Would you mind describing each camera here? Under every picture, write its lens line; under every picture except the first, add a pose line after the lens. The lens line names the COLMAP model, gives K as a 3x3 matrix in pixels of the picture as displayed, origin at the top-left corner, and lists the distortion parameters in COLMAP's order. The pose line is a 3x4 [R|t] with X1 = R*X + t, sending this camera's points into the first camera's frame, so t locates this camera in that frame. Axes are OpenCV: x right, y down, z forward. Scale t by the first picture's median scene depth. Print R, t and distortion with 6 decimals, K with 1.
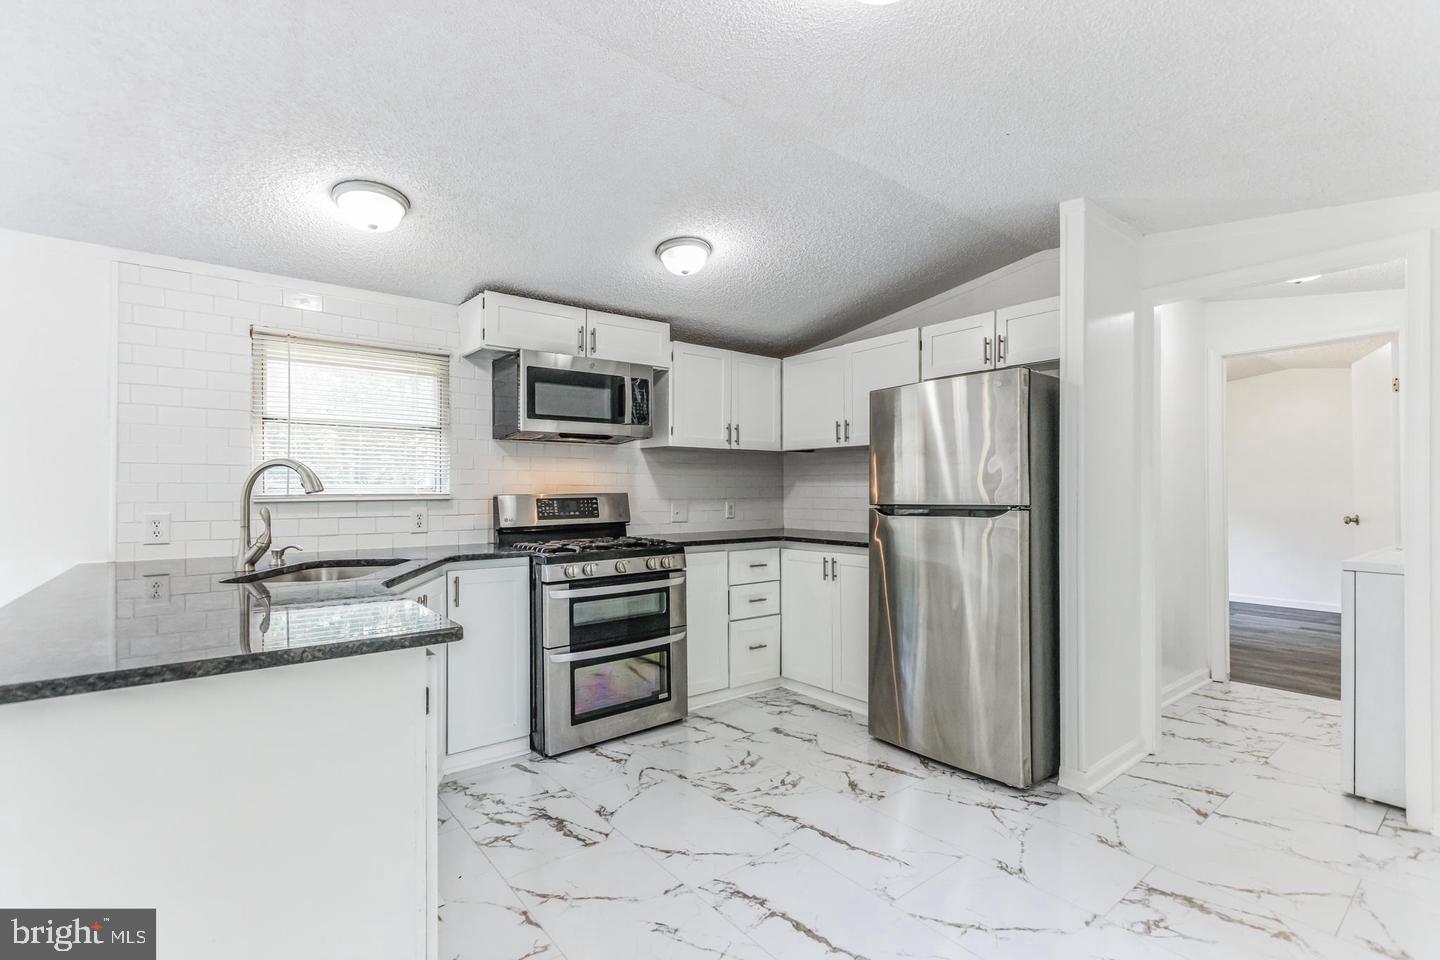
lens RADIAL K [[656.6, 0, 724.3], [0, 656.6, 485.0], [0, 0, 1]] dist [0.000978, -0.000626]
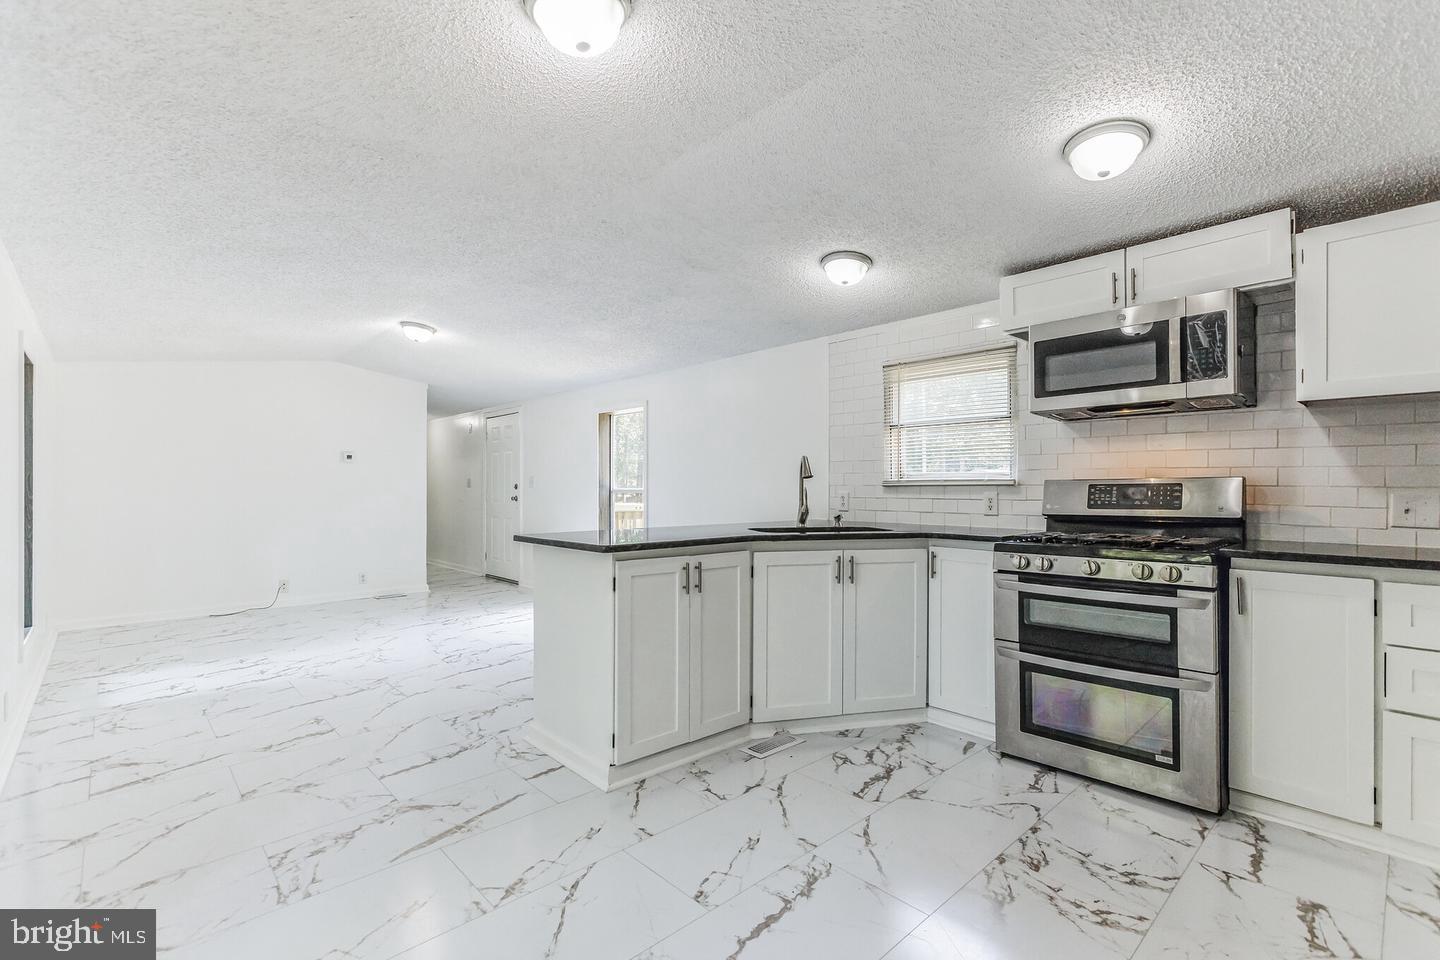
lens RADIAL K [[656.6, 0, 724.3], [0, 656.6, 485.0], [0, 0, 1]] dist [0.000978, -0.000626]
pose [[0.068564, -0.001145, -0.997646, 0.595020], [0.007815, 0.999969, -0.000610, 0.019838], [0.997616, -0.007755, 0.068571, 0.482648]]
